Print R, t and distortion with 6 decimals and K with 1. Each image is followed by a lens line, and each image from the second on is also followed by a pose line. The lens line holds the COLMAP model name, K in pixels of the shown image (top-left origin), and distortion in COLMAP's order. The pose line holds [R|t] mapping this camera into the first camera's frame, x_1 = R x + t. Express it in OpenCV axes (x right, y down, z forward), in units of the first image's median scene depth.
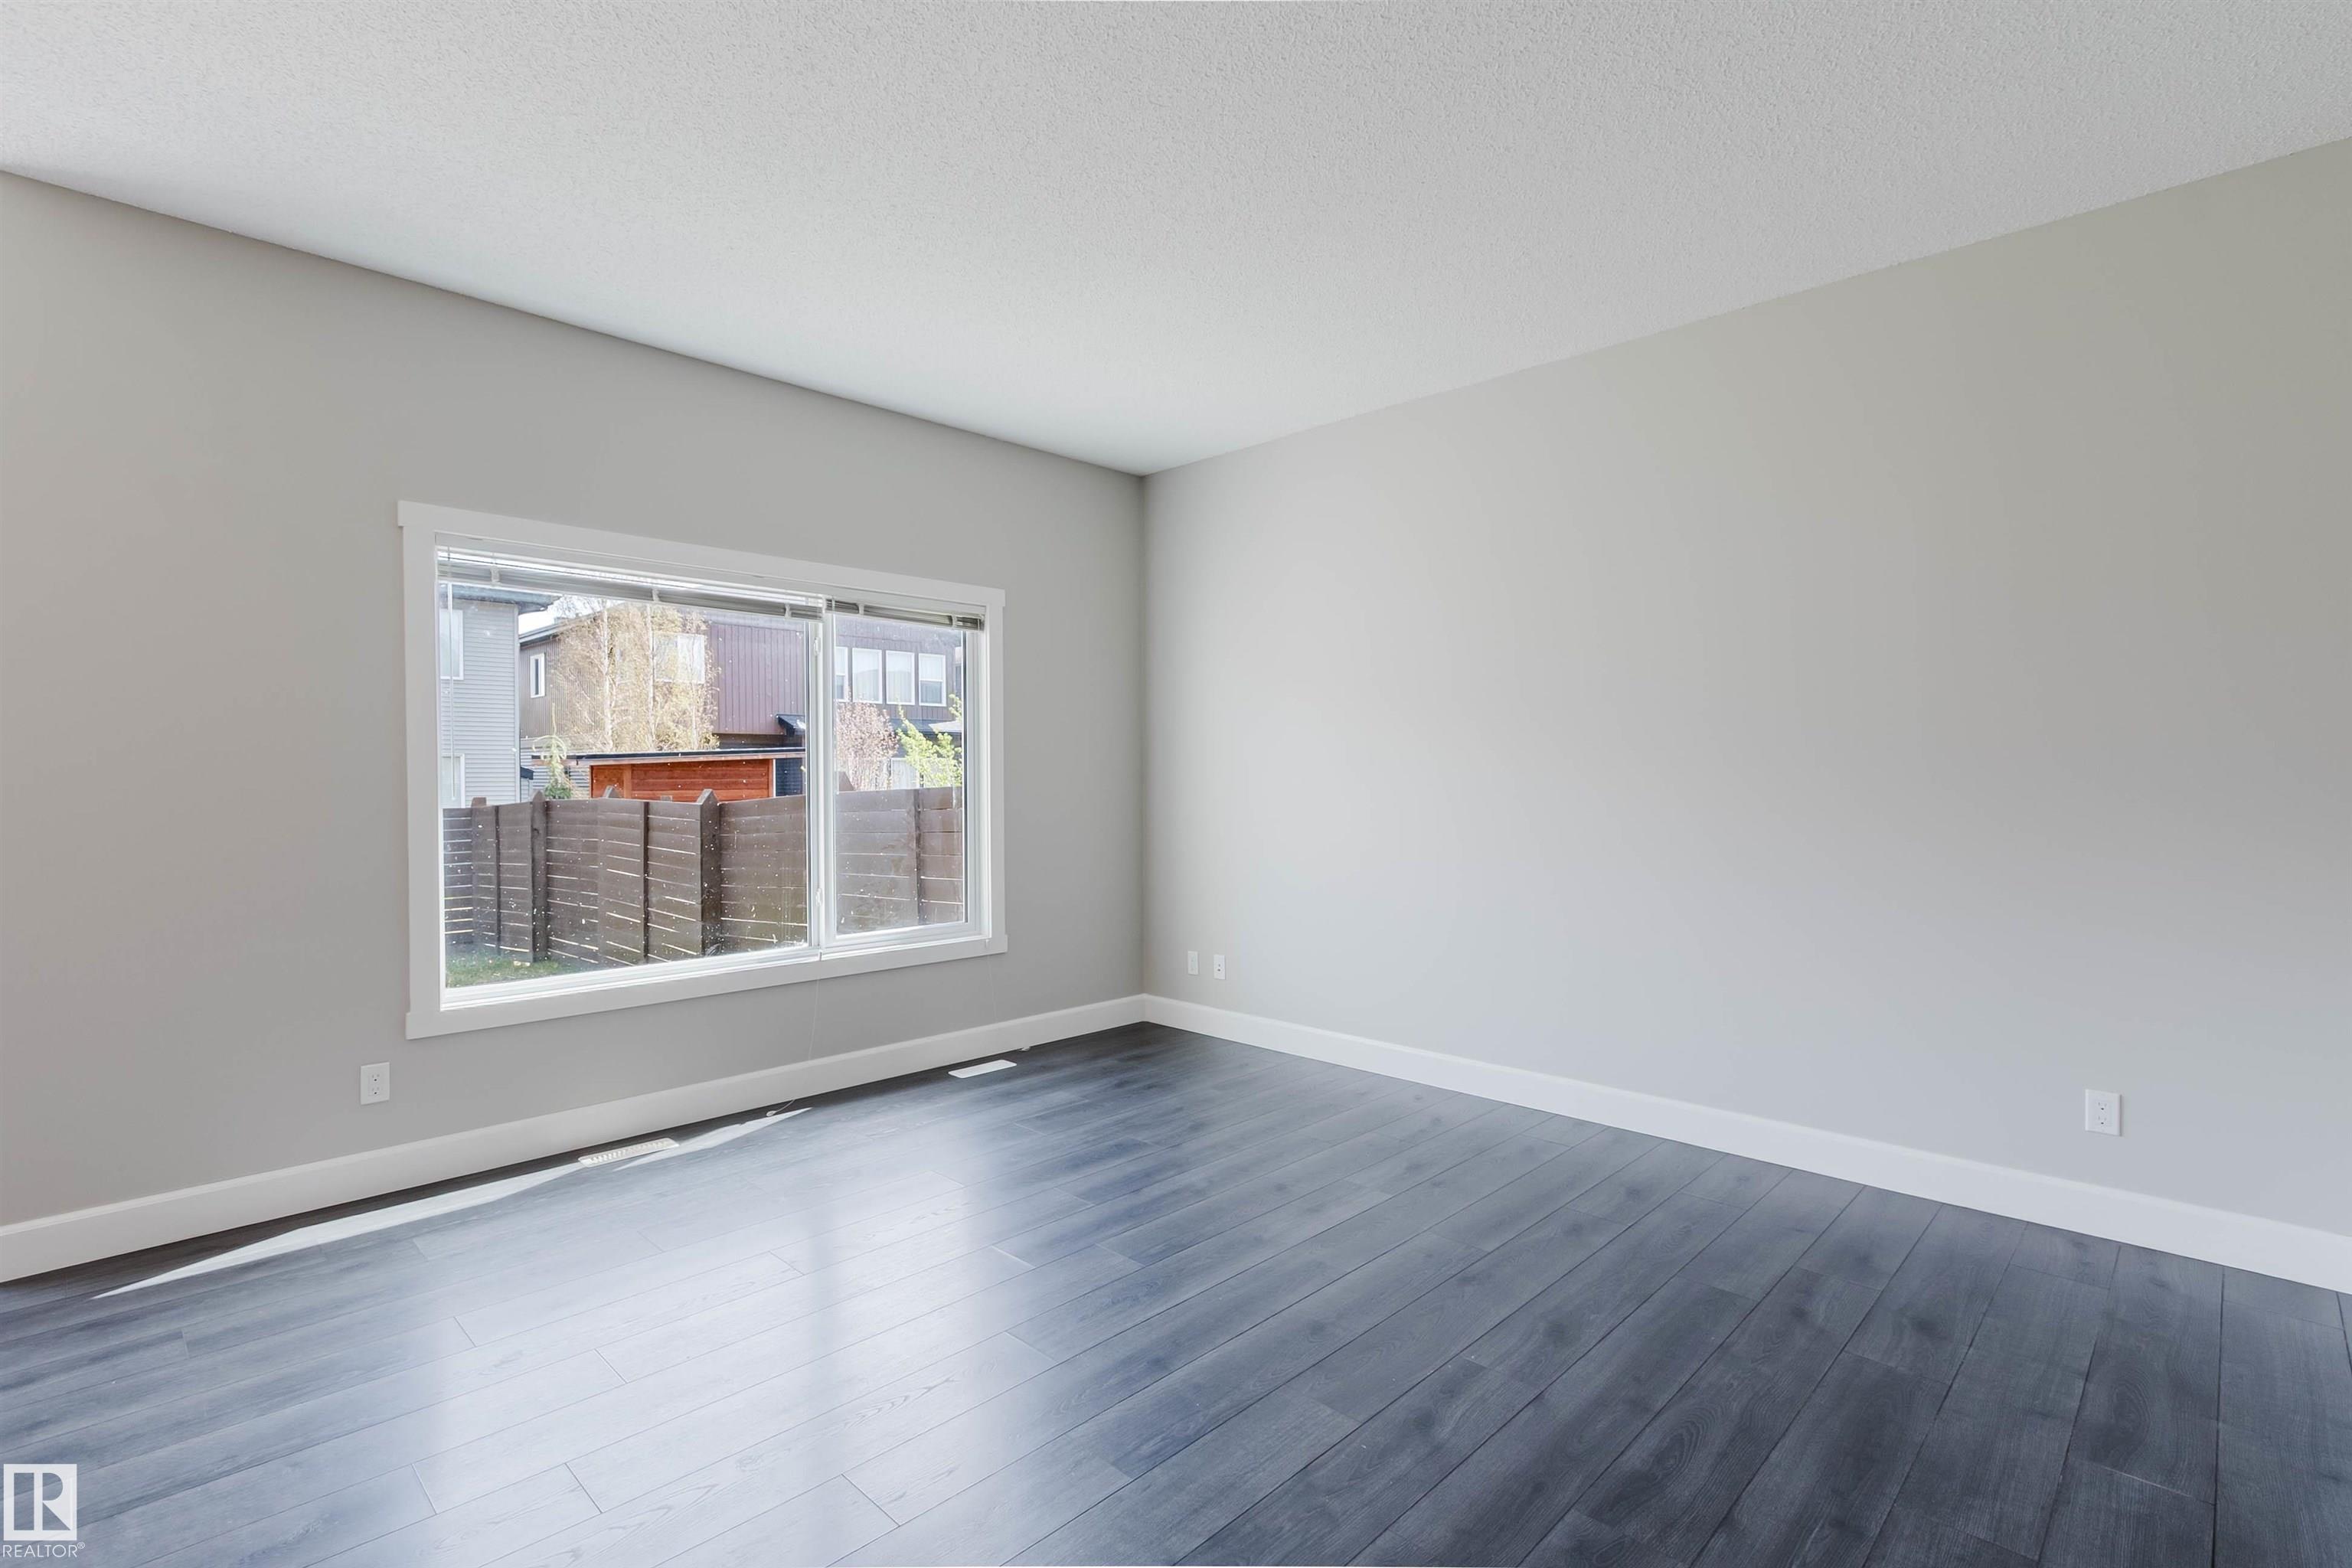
lens RADIAL K [[1095.9, 0, 1165.0], [0, 1095.9, 778.2], [0, 0, 1]] dist [0.007921, -0.000946]
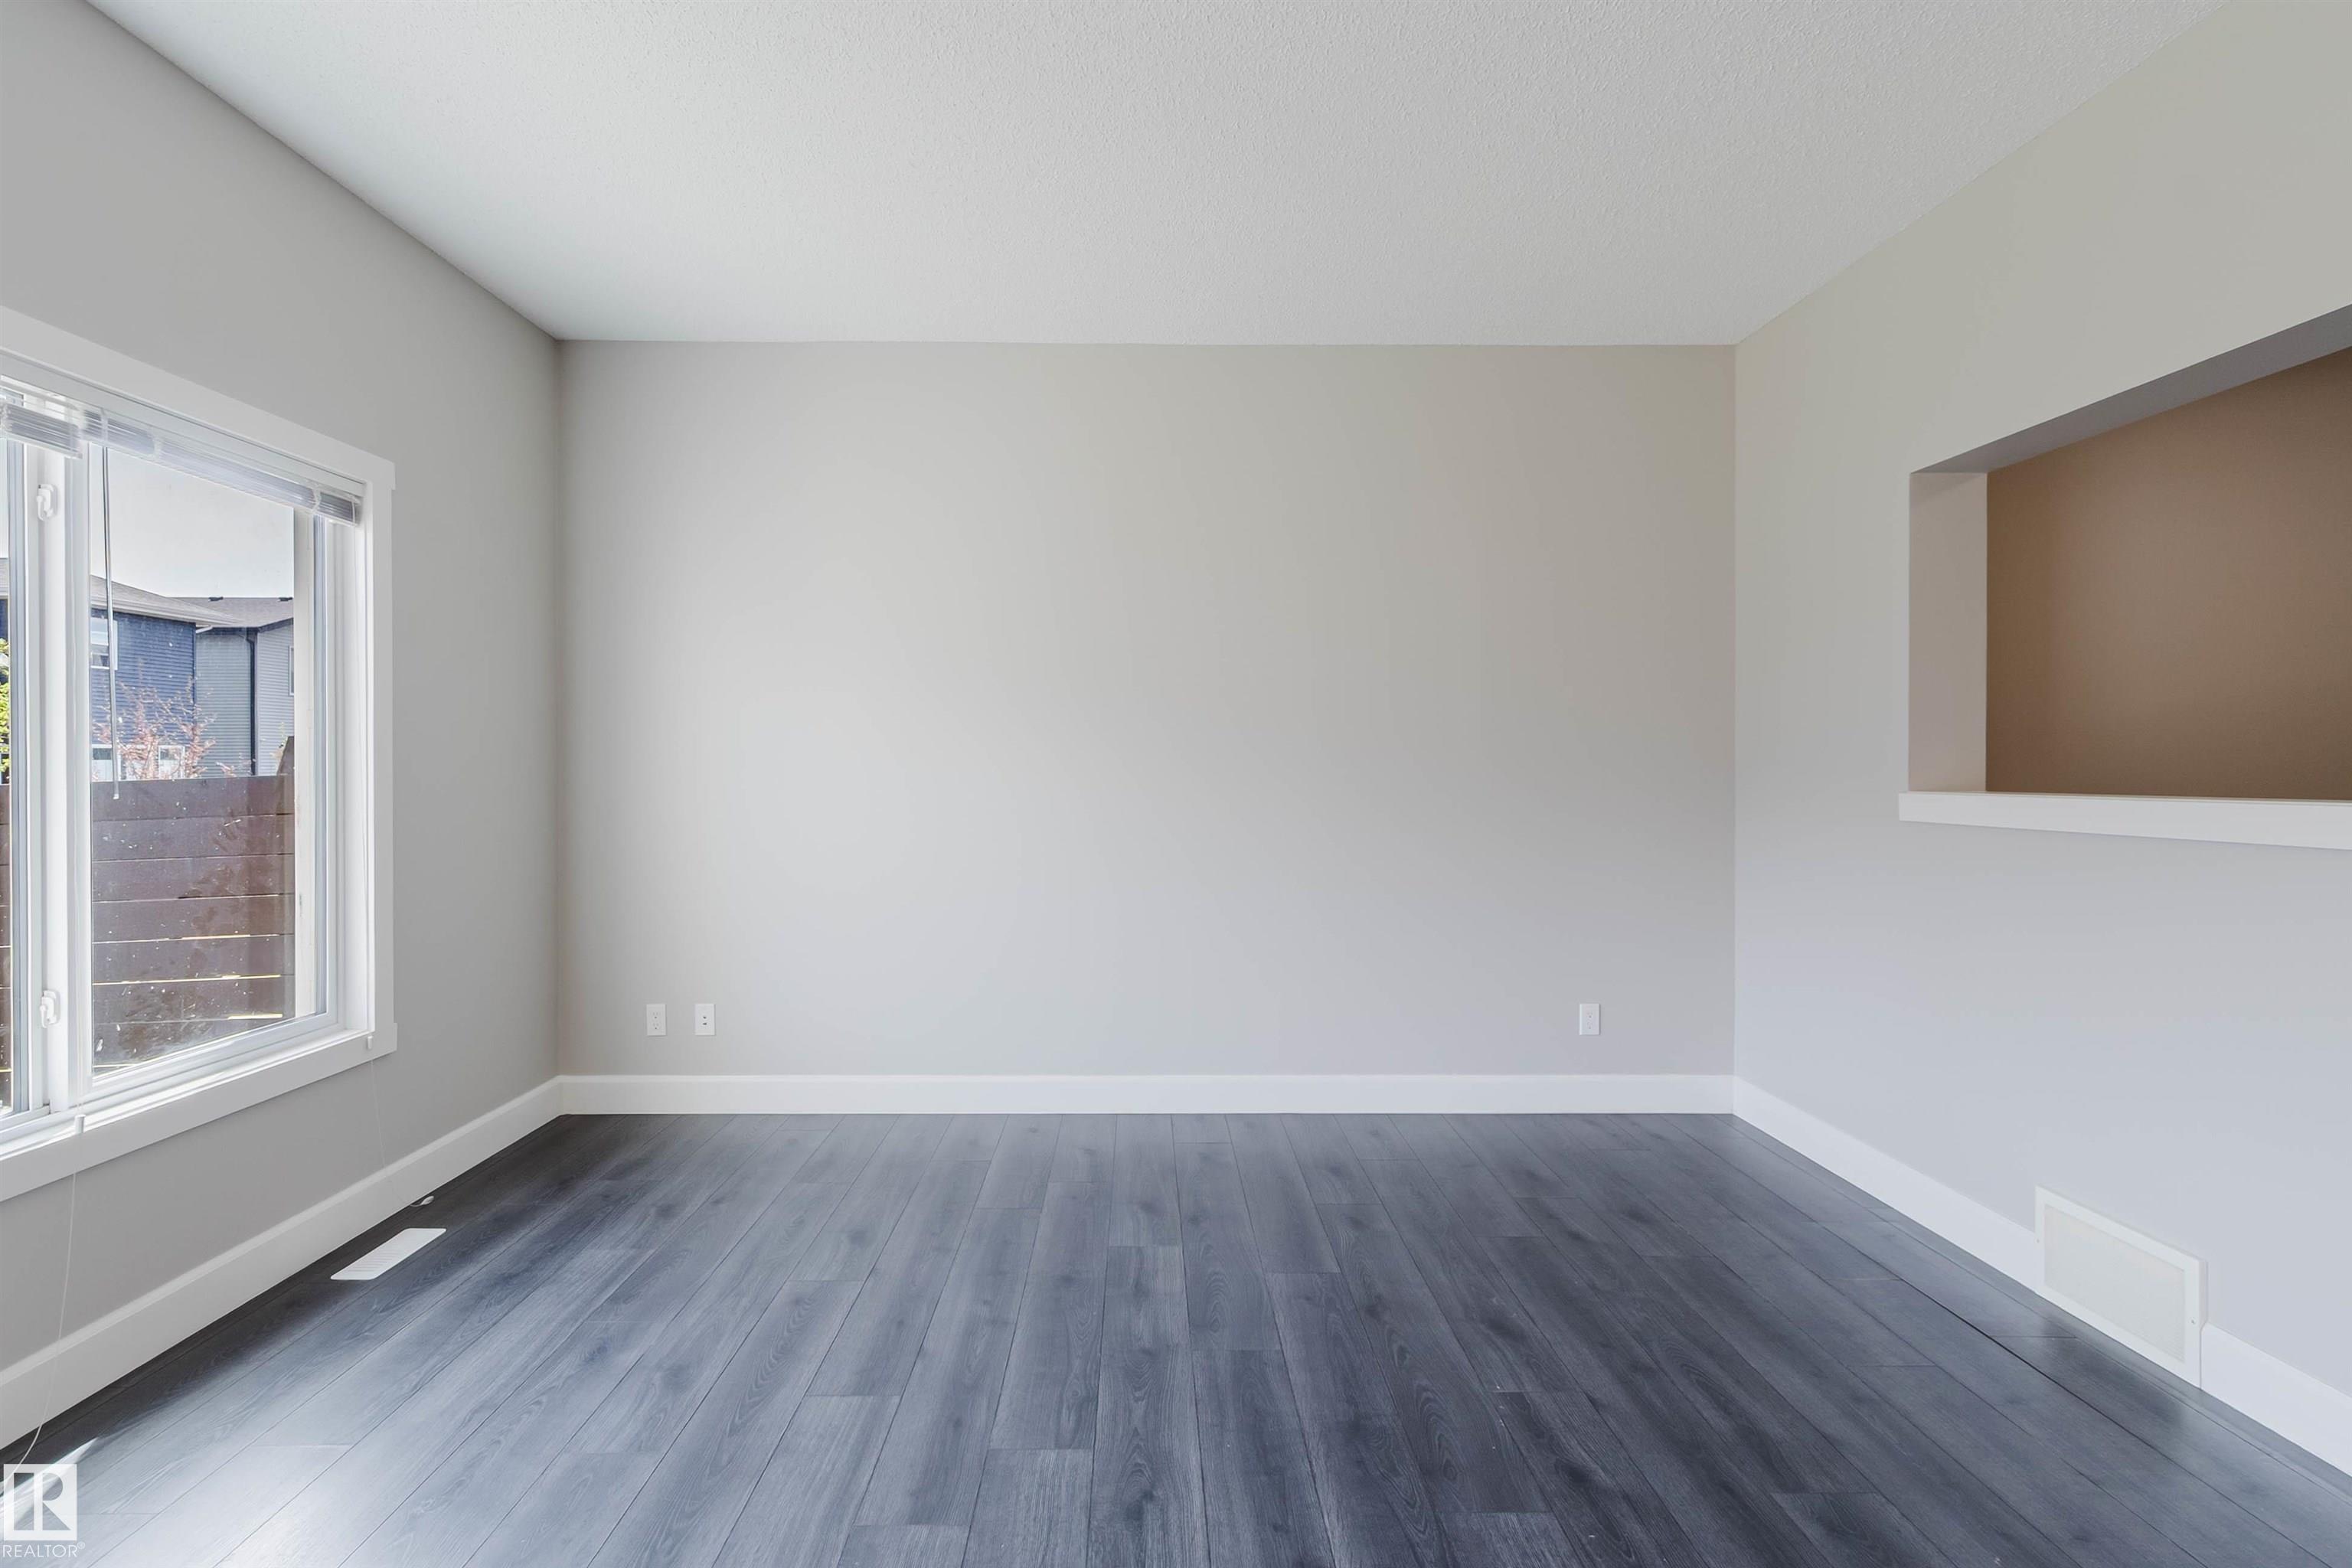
lens RADIAL K [[1095.9, 0, 1157.4], [0, 1095.9, 772.8], [0, 0, 1]] dist [0.007921, -0.000946]
pose [[0.706831, -0.001369, 0.707381, -0.284458], [-0.000707, 0.999996, 0.002643, 0.000356], [-0.707382, -0.002368, 0.706828, 0.264996]]
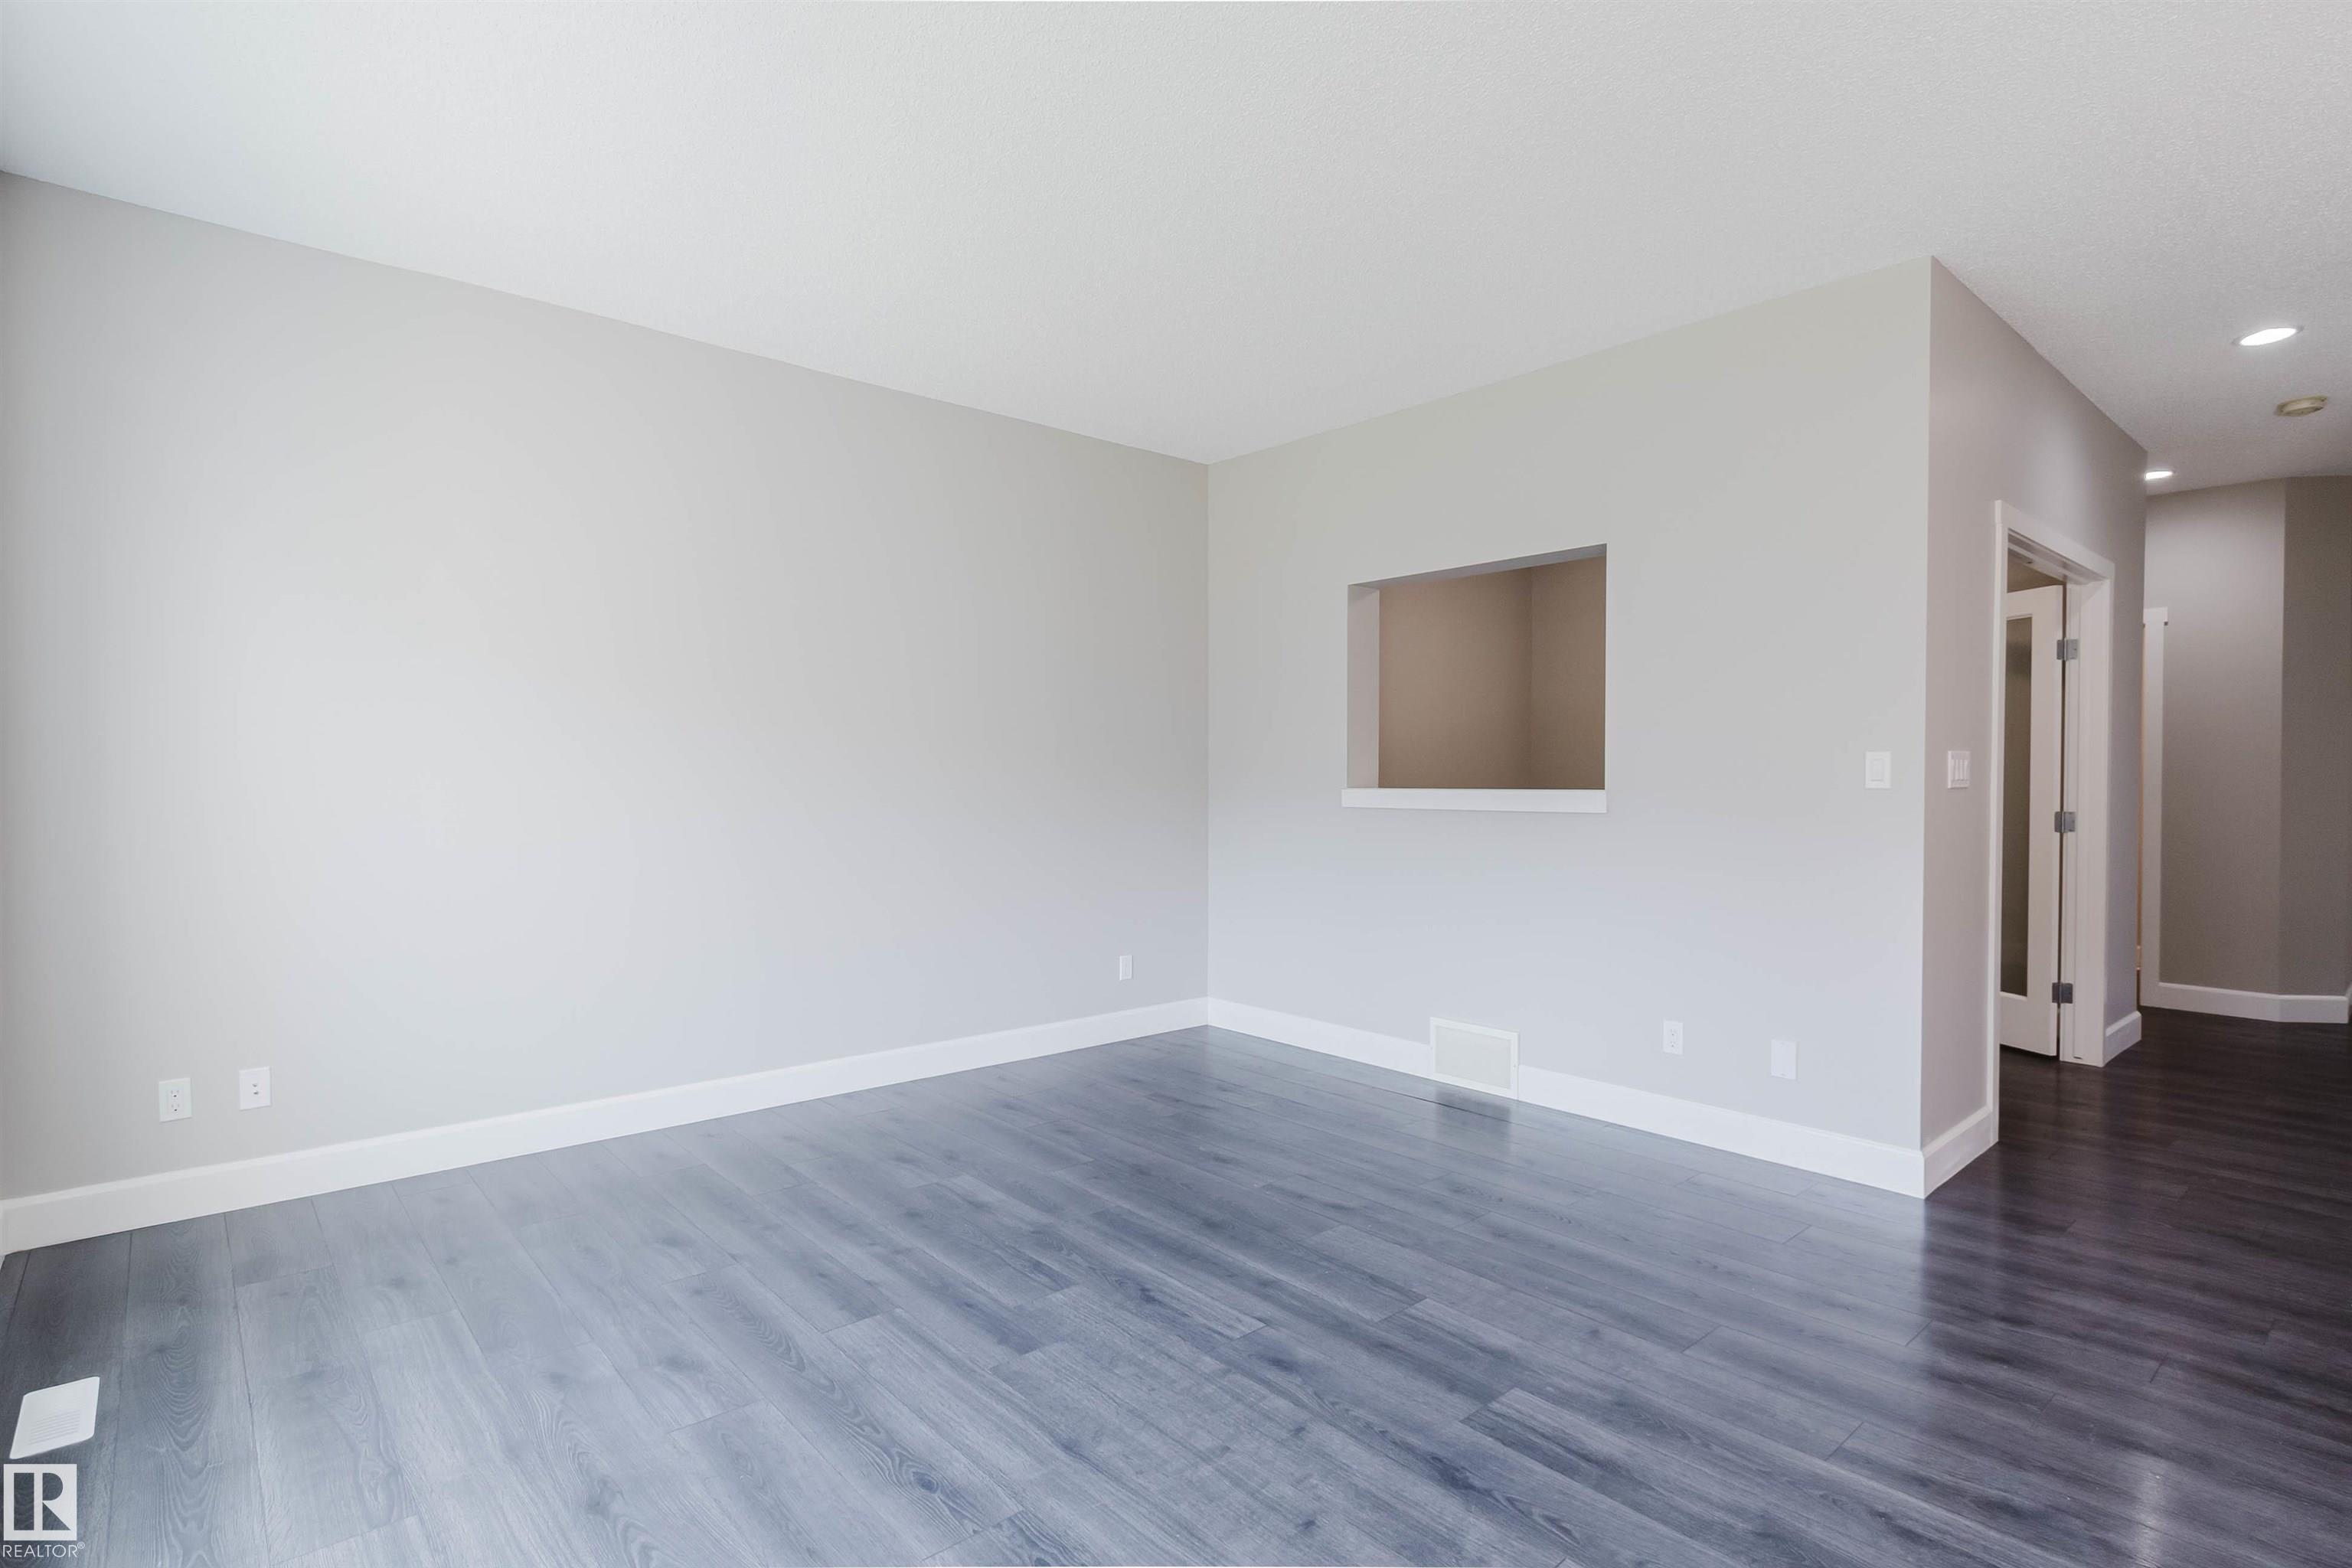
lens RADIAL K [[1145.9, 0, 1176.9], [0, 1145.9, 791.2], [0, 0, 1]] dist [-0.005247, -0.000465]
pose [[0.077149, -0.013879, 0.996923, -0.574698], [0.000055, 0.999903, 0.013916, 0.000653], [-0.997020, -0.001019, 0.077142, 0.481111]]
